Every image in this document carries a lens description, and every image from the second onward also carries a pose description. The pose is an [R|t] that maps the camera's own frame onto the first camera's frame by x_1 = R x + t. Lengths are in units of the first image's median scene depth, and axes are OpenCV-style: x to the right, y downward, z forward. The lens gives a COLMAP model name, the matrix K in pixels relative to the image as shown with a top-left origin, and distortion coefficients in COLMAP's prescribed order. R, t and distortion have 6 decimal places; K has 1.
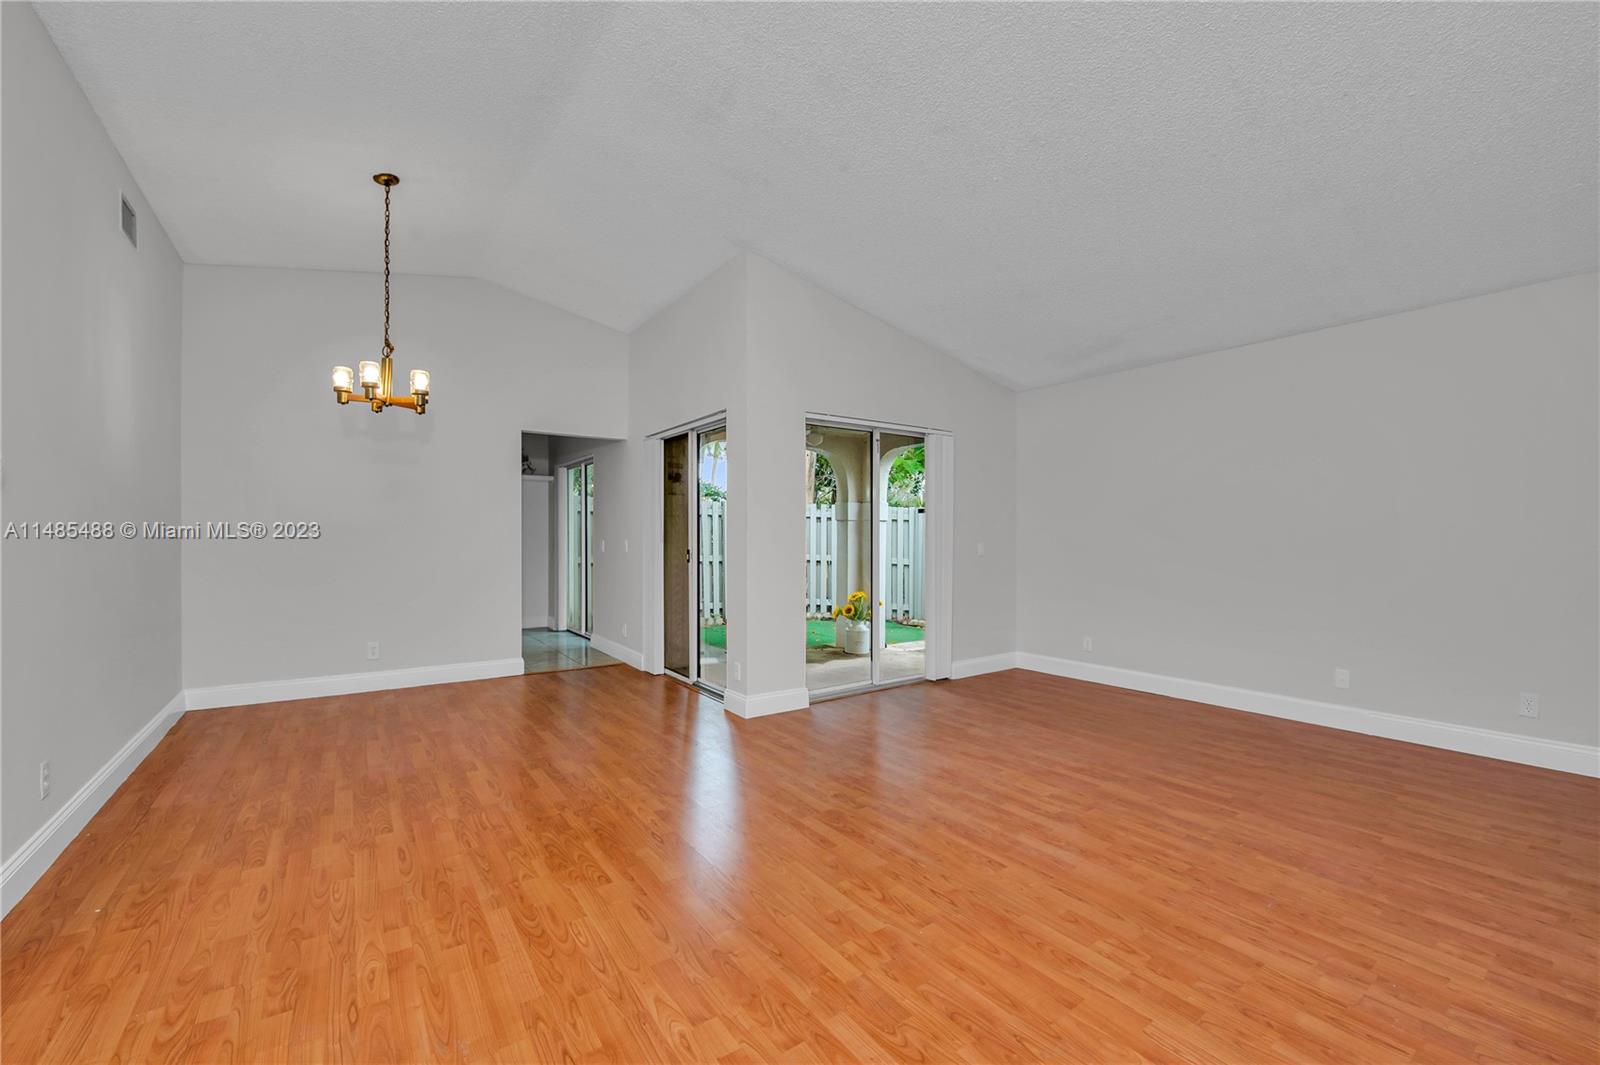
lens RADIAL K [[643.4, 0, 797.9], [0, 643.4, 540.8], [0, 0, 1]] dist [-0.010634, -0.000890]
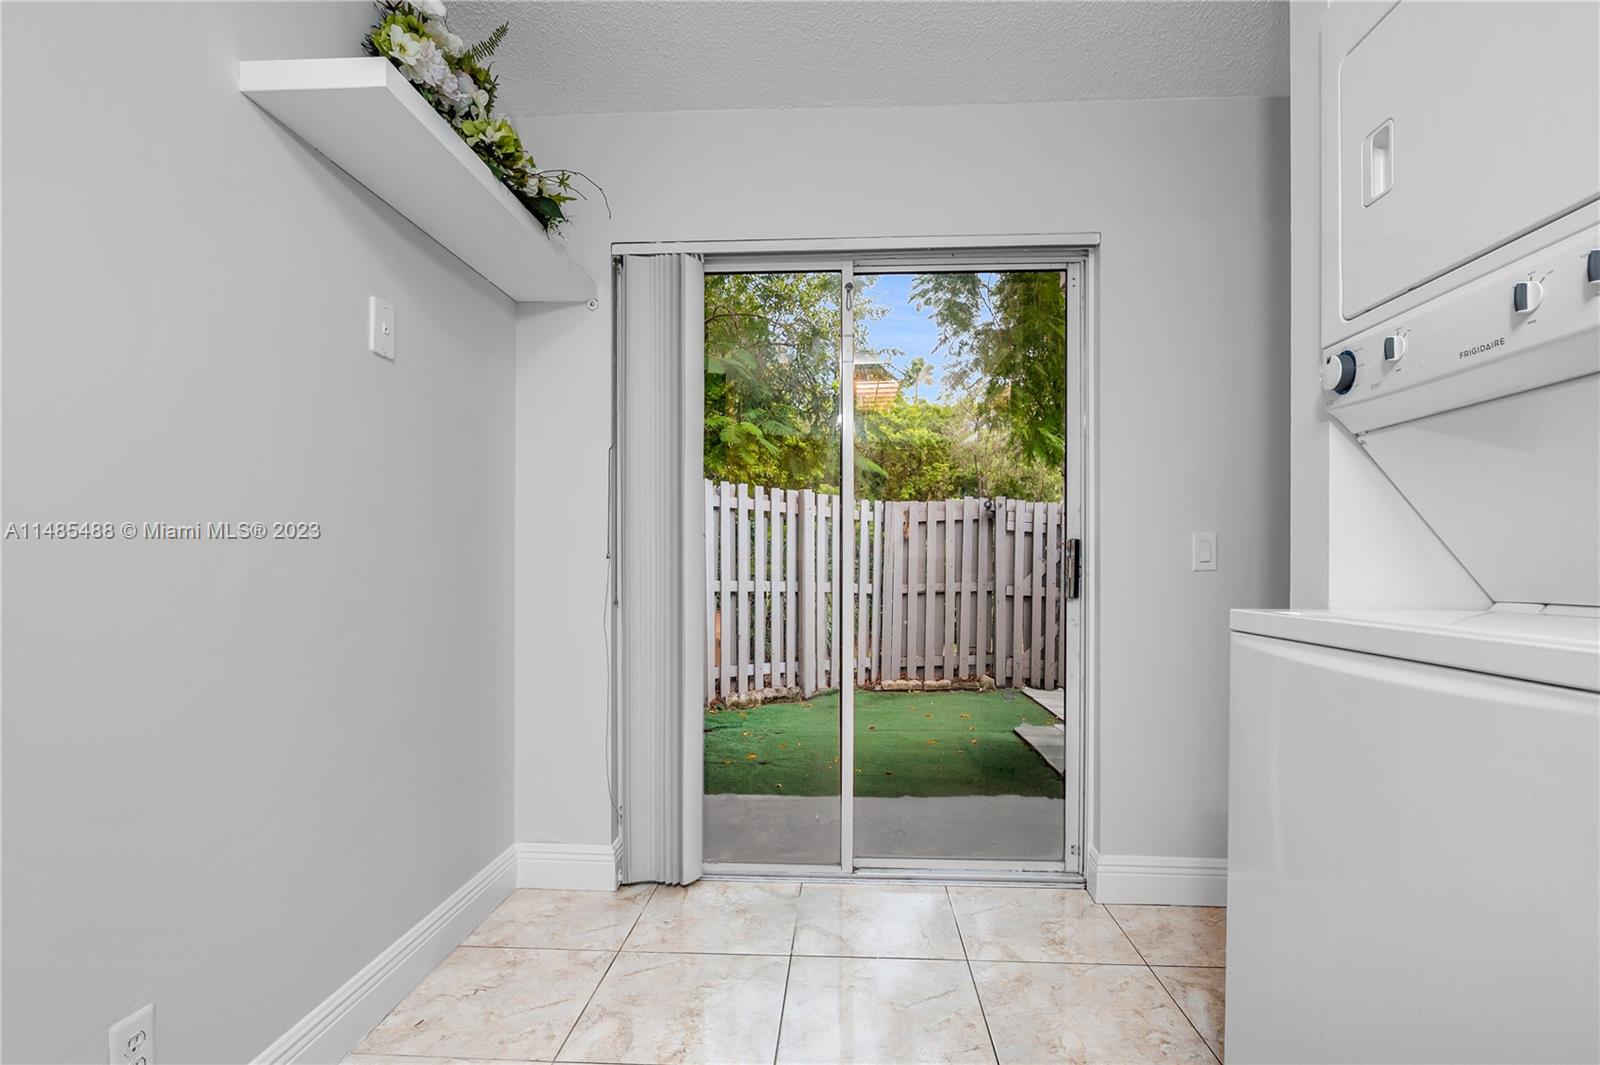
lens RADIAL K [[815.2, 0, 800.4], [0, 815.2, 544.1], [0, 0, 1]] dist [0.000493, 0.000063]
pose [[0.630157, 0.007003, 0.776436, -1.485875], [0.006424, 0.999878, -0.014231, 0.000887], [-0.776441, 0.013956, 0.630035, 1.727481]]
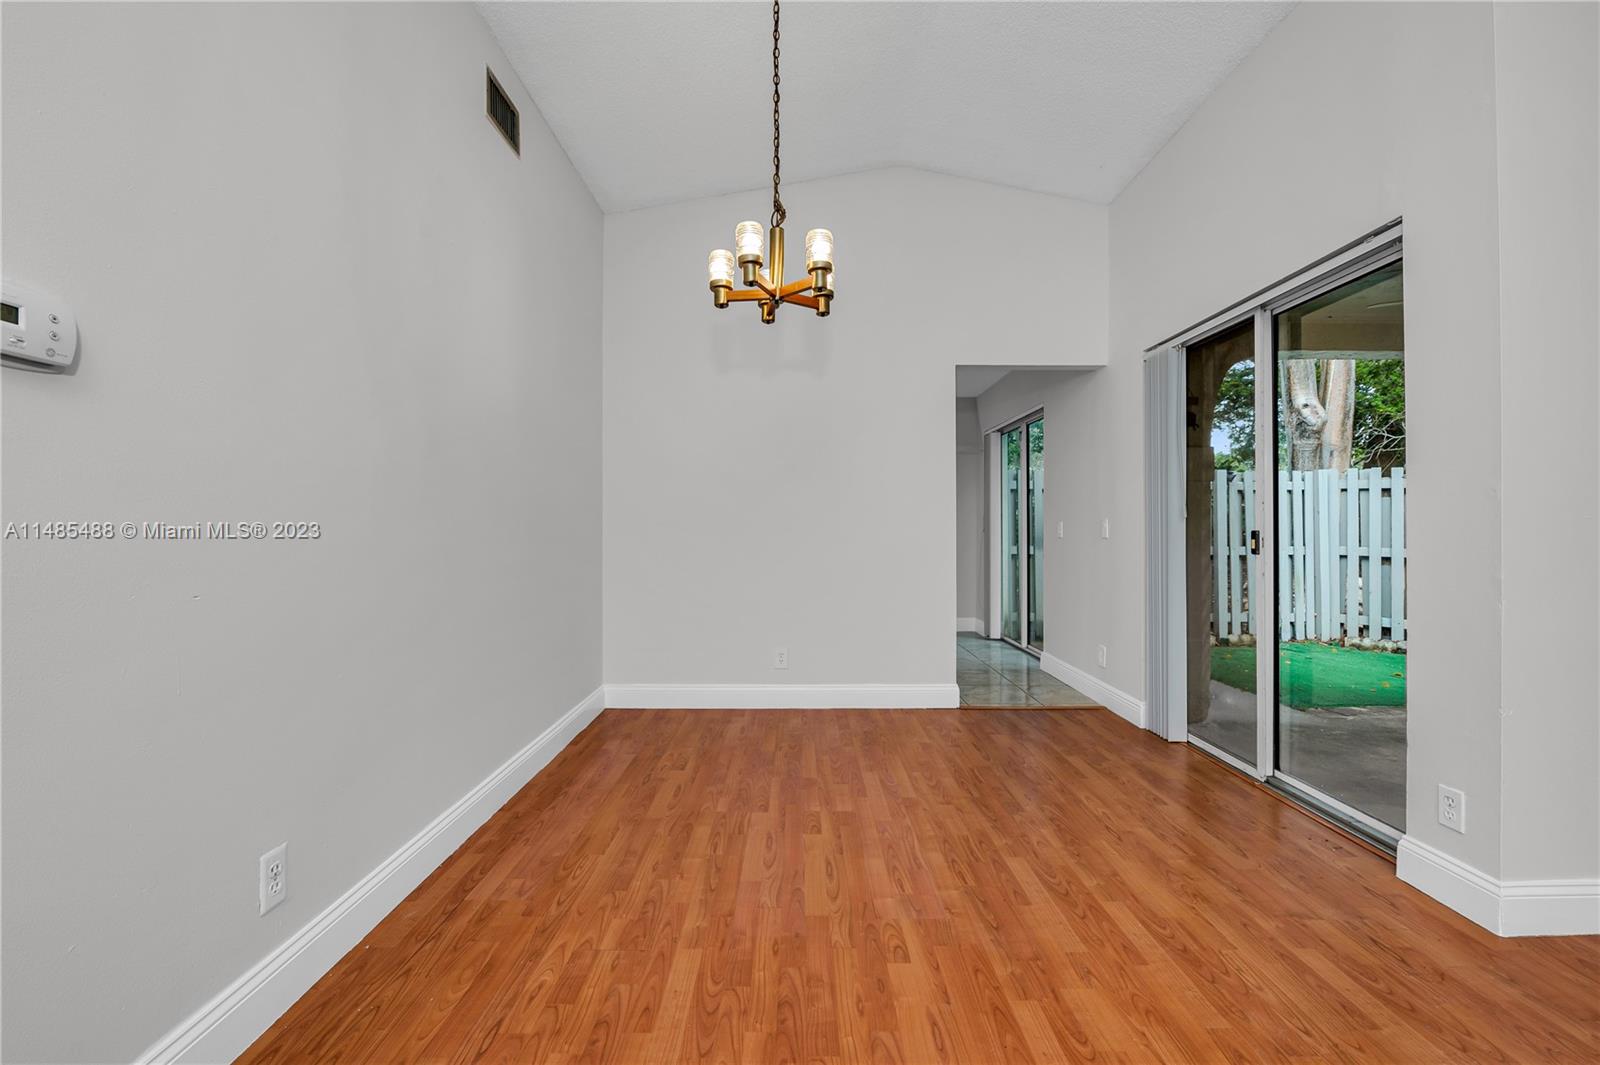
lens RADIAL K [[643.4, 0, 801.8], [0, 643.4, 526.4], [0, 0, 1]] dist [-0.010634, -0.000890]
pose [[0.823040, -0.004933, -0.567962, -0.268678], [-0.001198, 0.999945, -0.010421, 0.024037], [0.567982, 0.009258, 0.822989, 0.511105]]
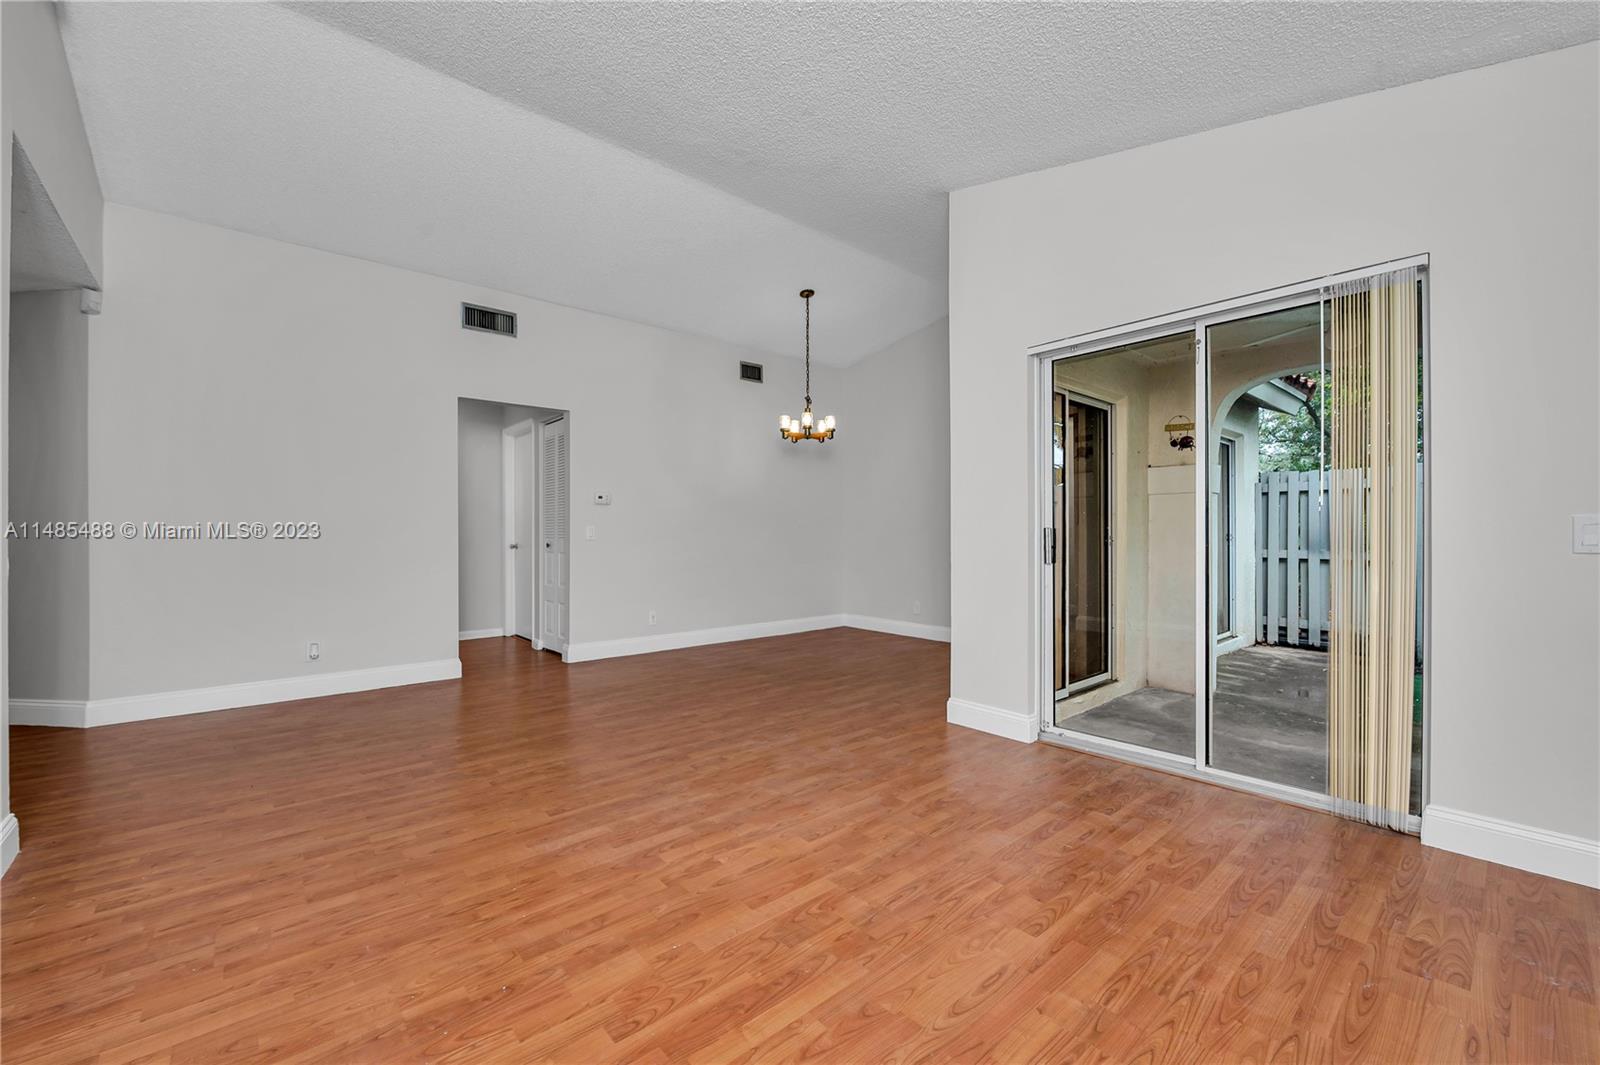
lens RADIAL K [[643.4, 0, 815.3], [0, 643.4, 550.4], [0, 0, 1]] dist [-0.010634, -0.000890]
pose [[0.115109, 0.022384, -0.993101, 0.965019], [-0.004916, 0.999747, 0.021964, 0.024675], [0.993341, 0.002354, 0.115190, 0.885693]]
